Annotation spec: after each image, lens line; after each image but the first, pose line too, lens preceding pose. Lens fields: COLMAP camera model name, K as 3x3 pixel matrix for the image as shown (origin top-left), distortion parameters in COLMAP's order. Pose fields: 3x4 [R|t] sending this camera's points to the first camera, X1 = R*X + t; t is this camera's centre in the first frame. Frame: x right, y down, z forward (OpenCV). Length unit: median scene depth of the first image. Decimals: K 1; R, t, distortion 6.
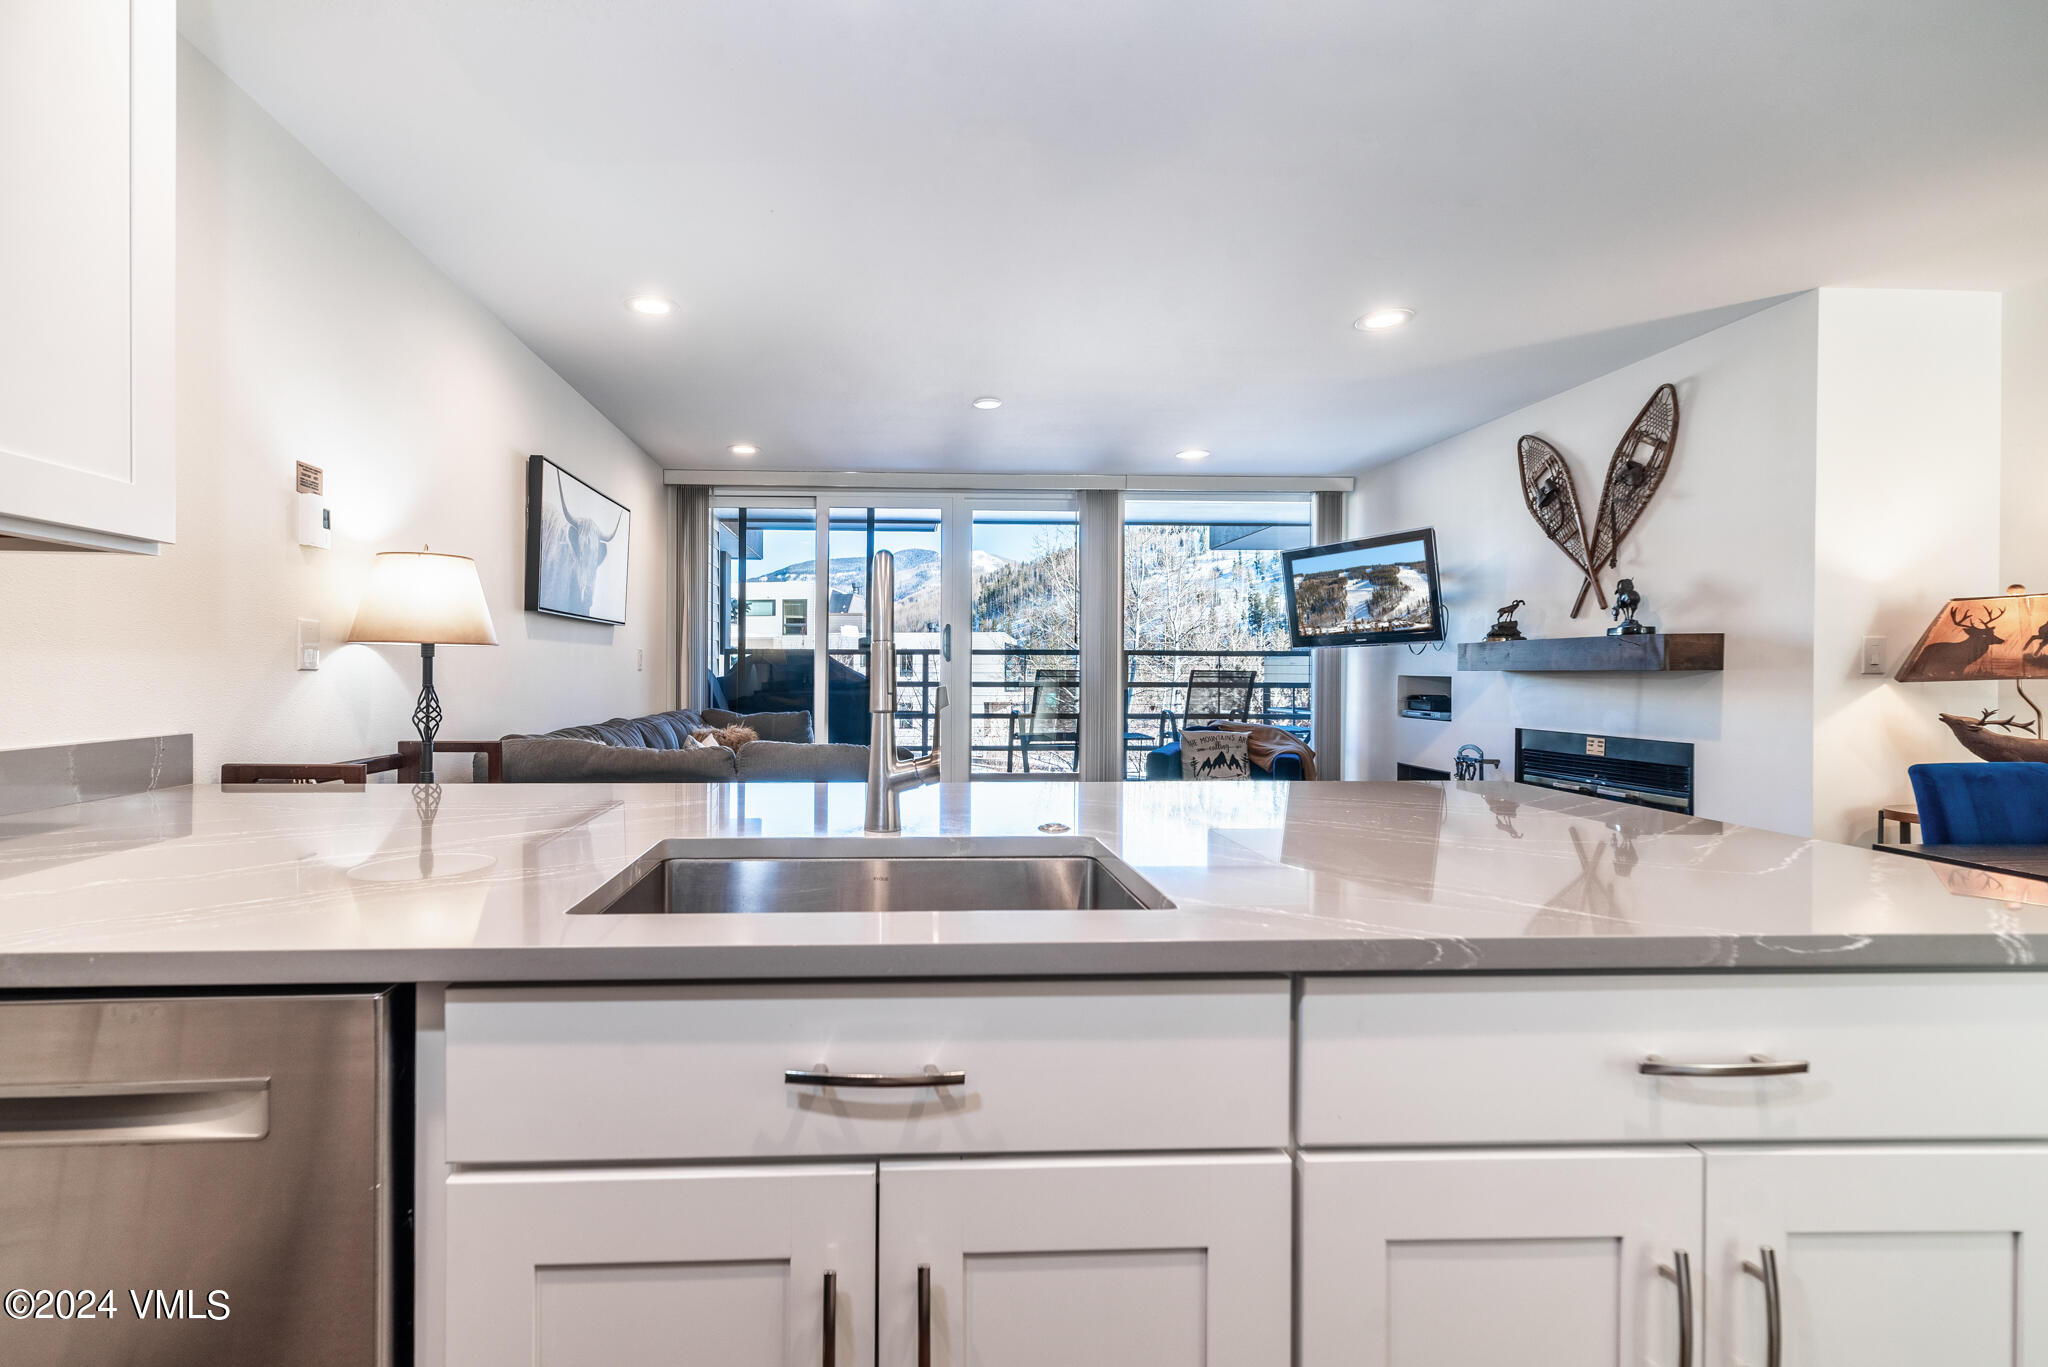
lens RADIAL K [[917.8, 0, 926.1], [0, 917.8, 678.1], [0, 0, 1]] dist [0.005400, 0.000619]
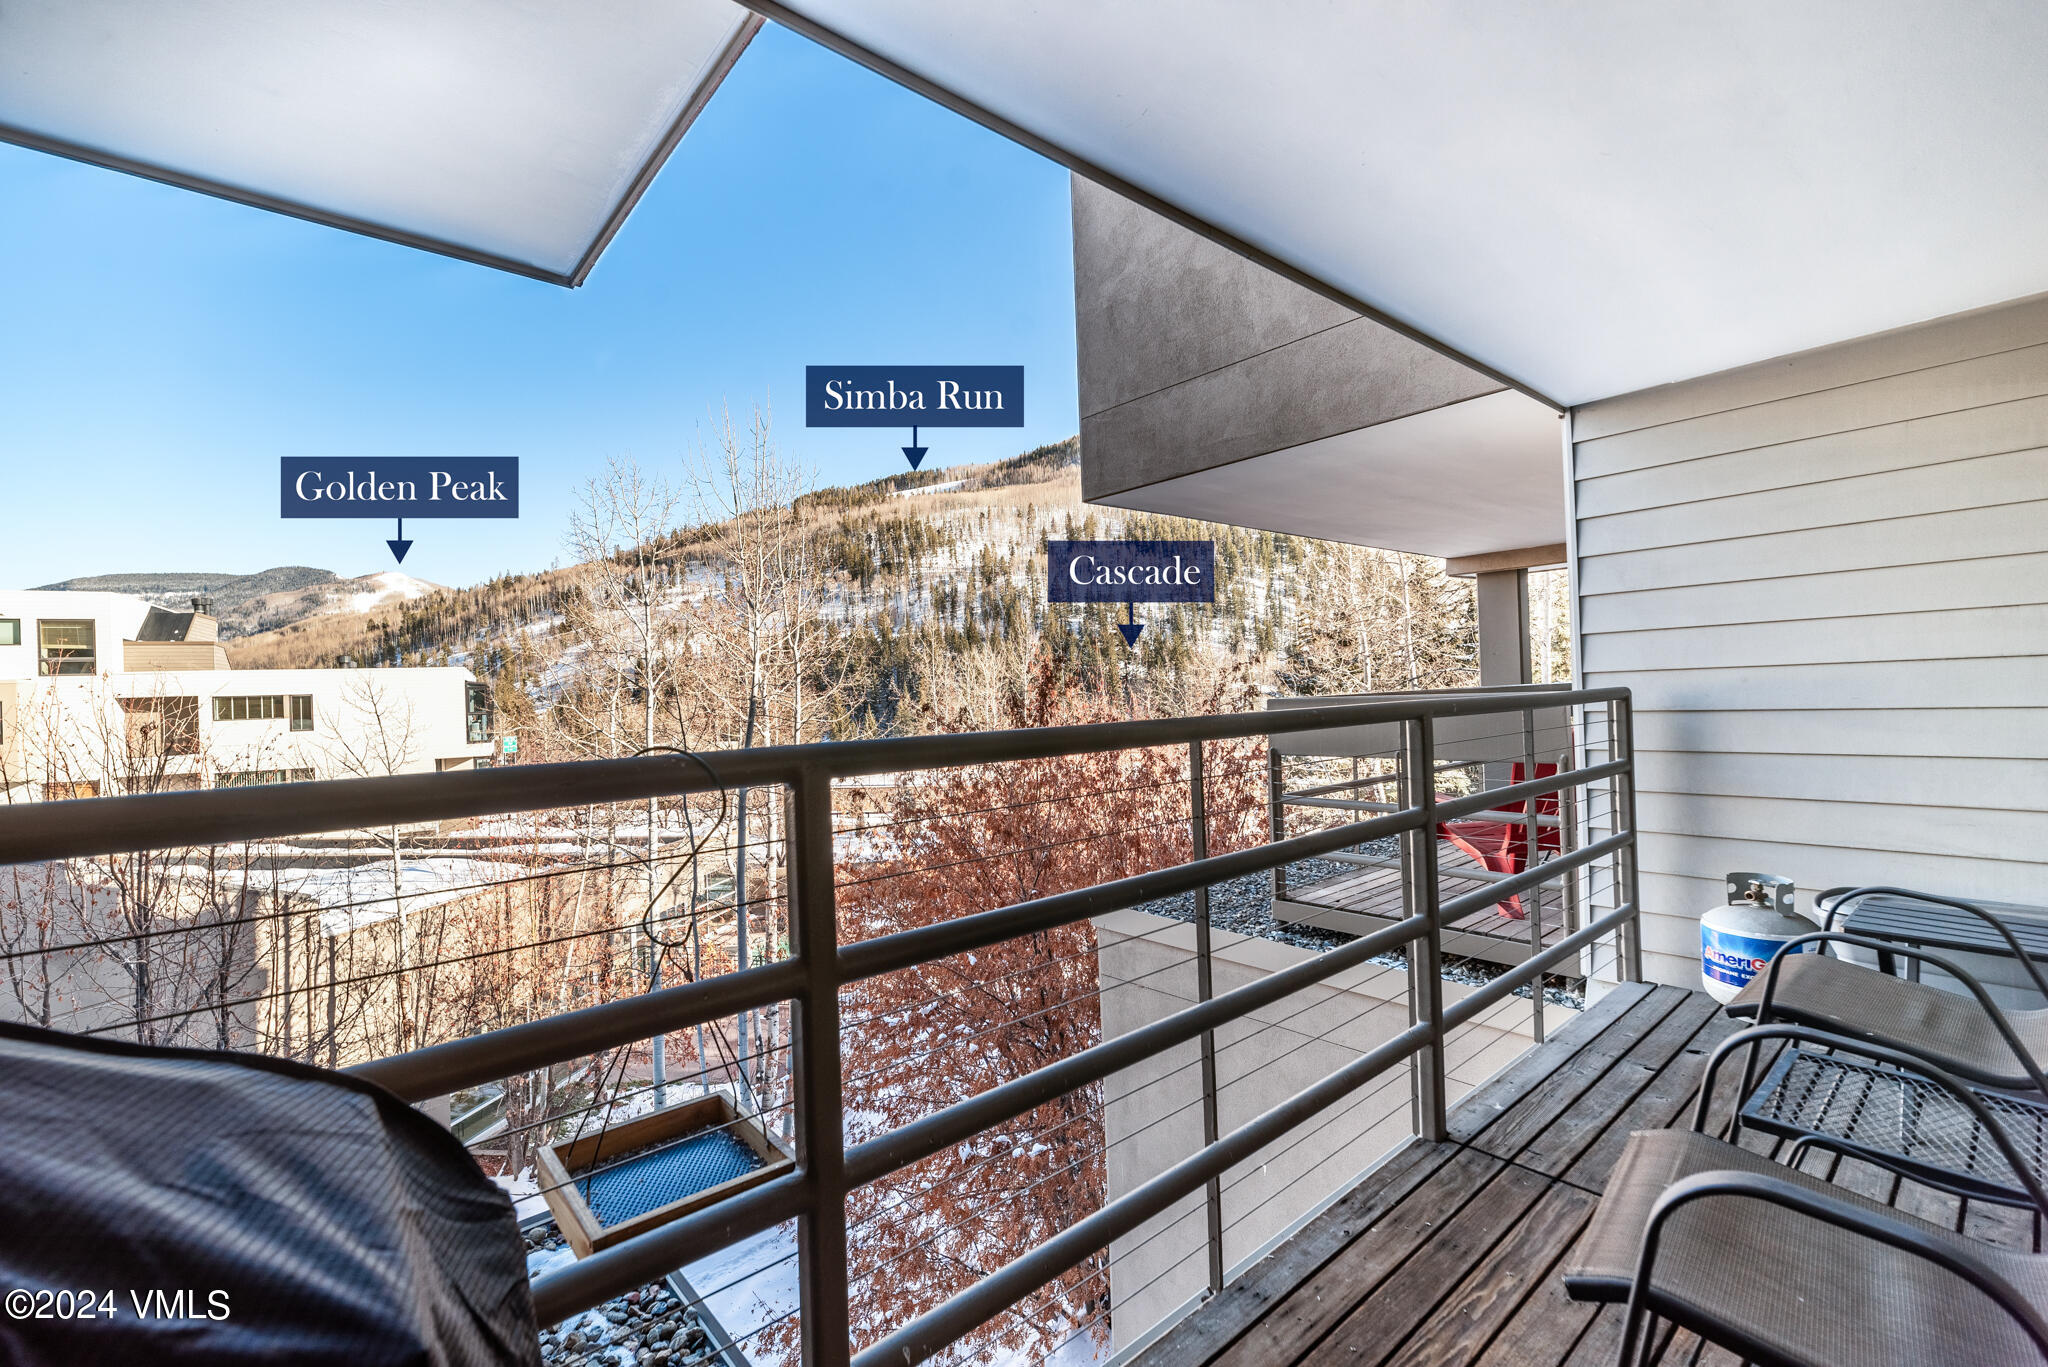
lens RADIAL K [[880.8, 0, 1018.4], [0, 880.8, 684.7], [0, 0, 1]] dist [0.006139, 0.000188]
pose [[0.784842, -0.025796, 0.619159, -0.112215], [0.042573, 0.999017, -0.012344, -0.070154], [-0.618232, 0.036047, 0.785168, 1.551947]]
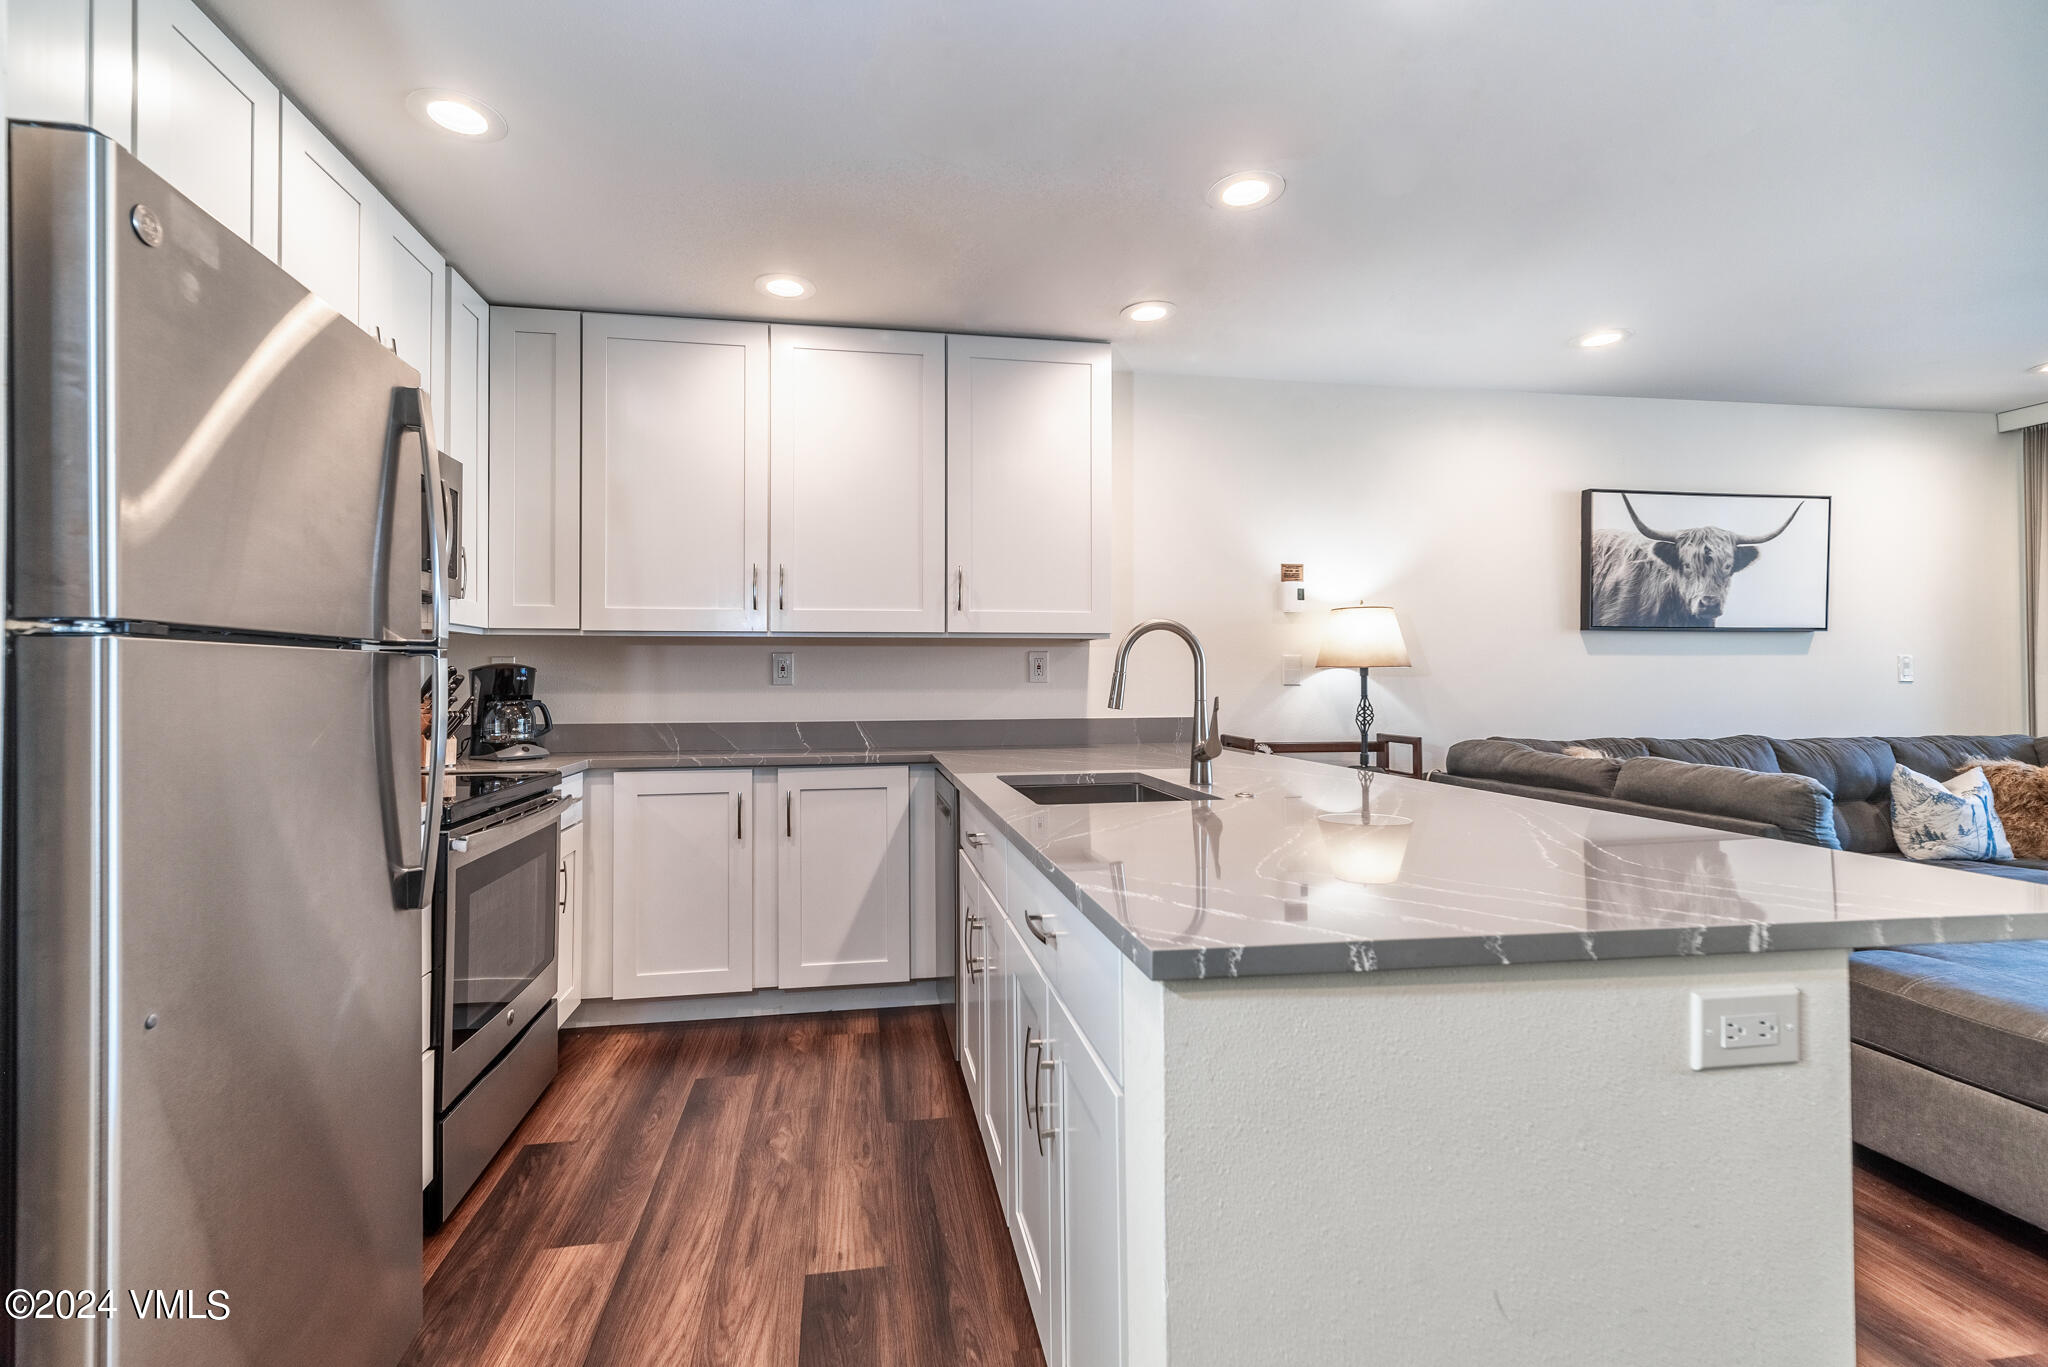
lens RADIAL K [[902.2, 0, 998.8], [0, 902.2, 672.9], [0, 0, 1]] dist [0.009705, 0.000040]
pose [[0.116633, -0.014690, -0.993066, 0.480131], [-0.003529, 0.999878, -0.015205, -0.002374], [0.993169, 0.005278, 0.116567, 0.143612]]
